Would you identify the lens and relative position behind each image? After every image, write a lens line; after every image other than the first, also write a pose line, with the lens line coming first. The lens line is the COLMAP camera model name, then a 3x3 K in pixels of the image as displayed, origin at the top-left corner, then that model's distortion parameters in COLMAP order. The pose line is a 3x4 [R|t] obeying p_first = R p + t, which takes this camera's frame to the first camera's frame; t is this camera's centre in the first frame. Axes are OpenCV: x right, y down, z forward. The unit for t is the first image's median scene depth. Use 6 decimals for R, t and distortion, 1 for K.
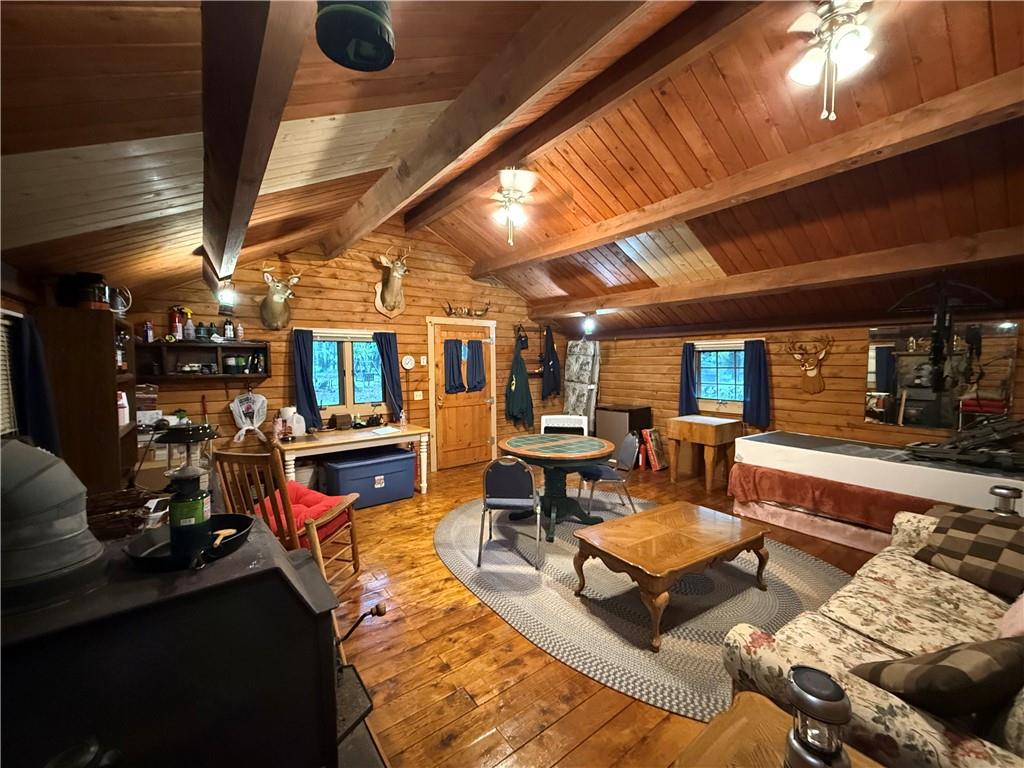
lens RADIAL K [[409.1, 0, 512.0], [0, 409.1, 384.0], [0, 0, 1]] dist [0.002479, 0.000069]
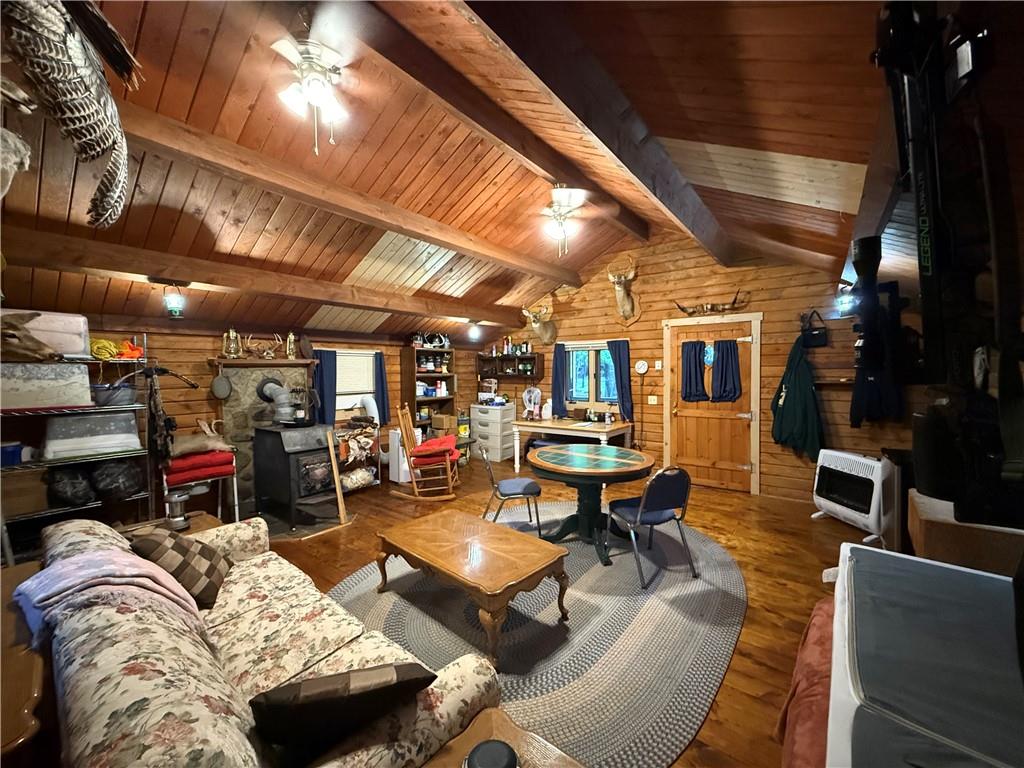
lens RADIAL K [[409.1, 0, 512.0], [0, 409.1, 384.0], [0, 0, 1]] dist [0.002479, 0.000069]
pose [[0.273541, 0.041513, -0.960964, 0.695988], [-0.044480, 0.998545, 0.030476, -0.028363], [0.960831, 0.034407, 0.274990, 0.421395]]
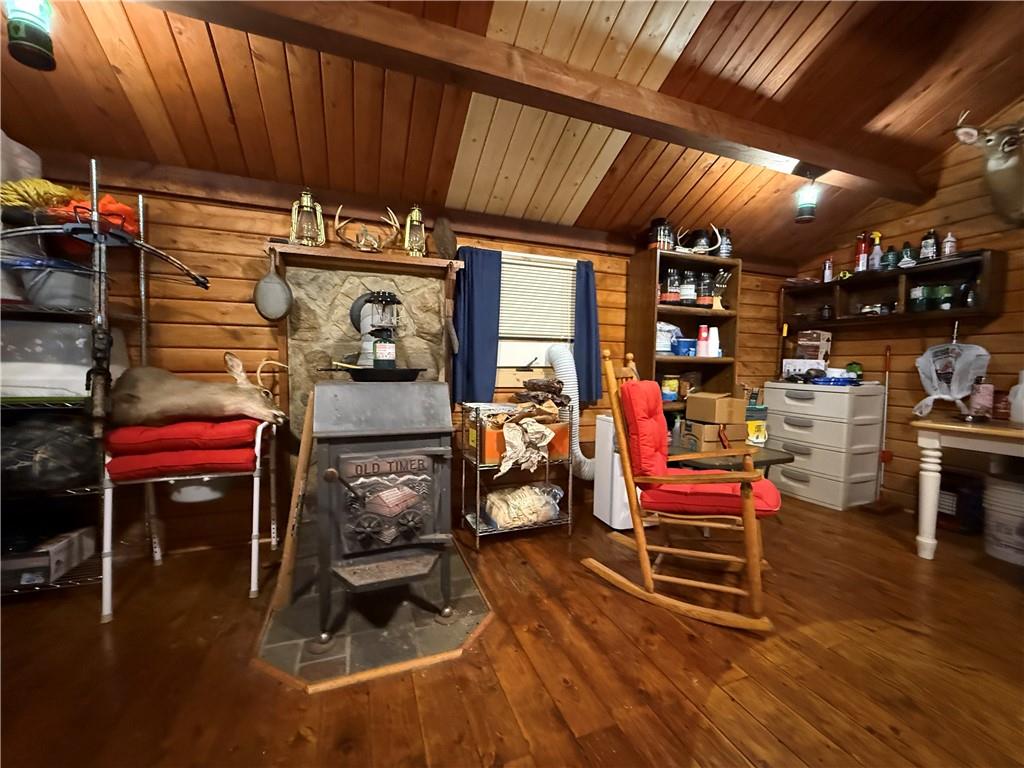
lens RADIAL K [[409.1, 0, 512.0], [0, 409.1, 384.0], [0, 0, 1]] dist [0.002479, 0.000069]
pose [[-0.274230, 0.049693, -0.960379, 0.121244], [-0.059966, 0.995837, 0.068651, 0.070010], [0.959793, 0.076417, -0.270108, 0.446233]]
